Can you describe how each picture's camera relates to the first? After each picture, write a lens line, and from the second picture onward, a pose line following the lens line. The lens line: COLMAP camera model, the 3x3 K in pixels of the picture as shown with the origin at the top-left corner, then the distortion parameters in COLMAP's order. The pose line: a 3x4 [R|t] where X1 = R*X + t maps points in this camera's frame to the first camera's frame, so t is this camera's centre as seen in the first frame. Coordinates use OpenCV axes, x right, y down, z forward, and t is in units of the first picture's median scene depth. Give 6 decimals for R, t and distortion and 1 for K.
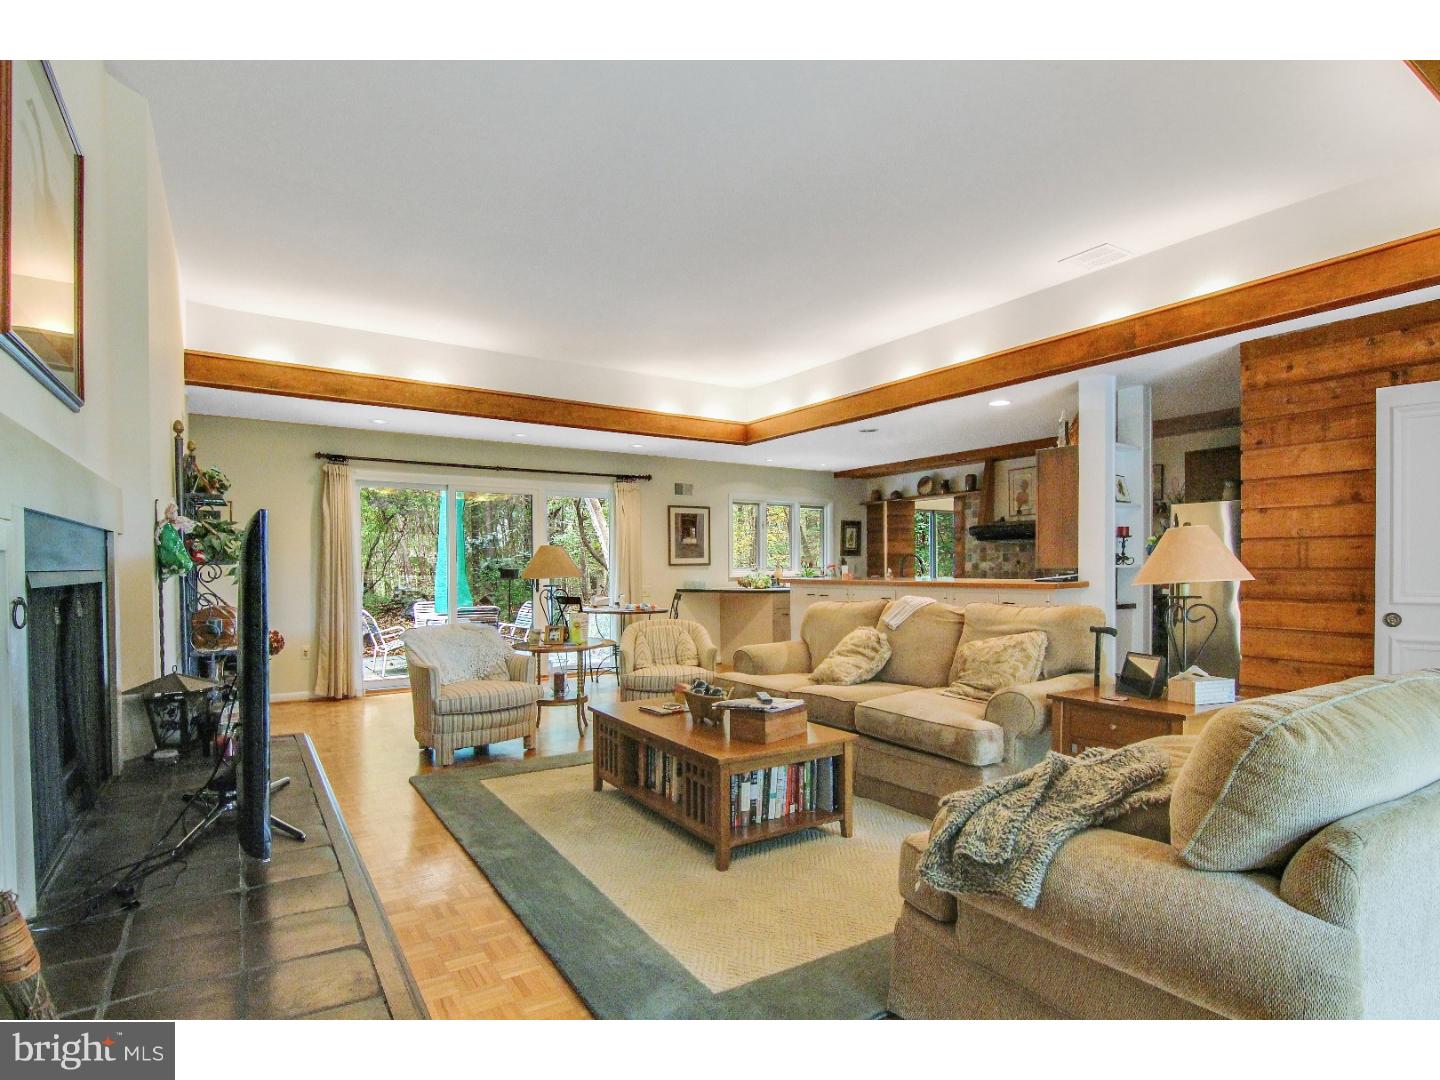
lens RADIAL K [[750.2, 0, 718.3], [0, 750.2, 543.1], [0, 0, 1]] dist [-0.011154, -0.001916]
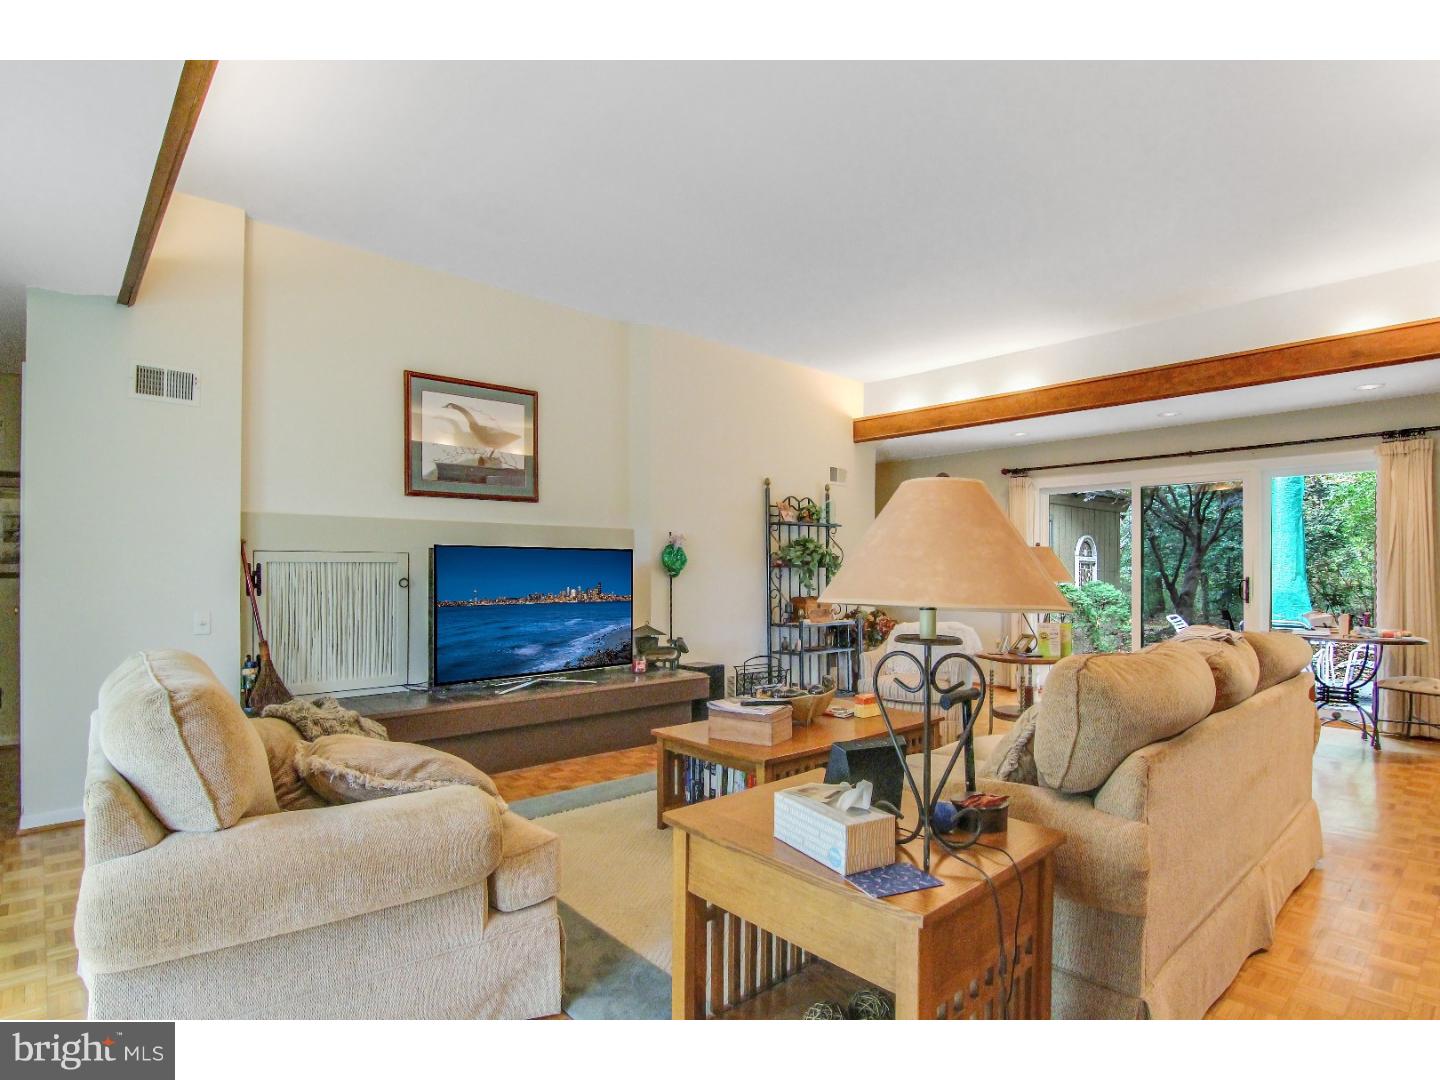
lens RADIAL K [[750.2, 0, 693.1], [0, 750.2, 568.0], [0, 0, 1]] dist [-0.011154, -0.001916]
pose [[0.149304, 0.002571, -0.988788, 0.519101], [0.034269, 0.999382, 0.007773, 0.003078], [0.988197, -0.035045, 0.149123, 0.371973]]
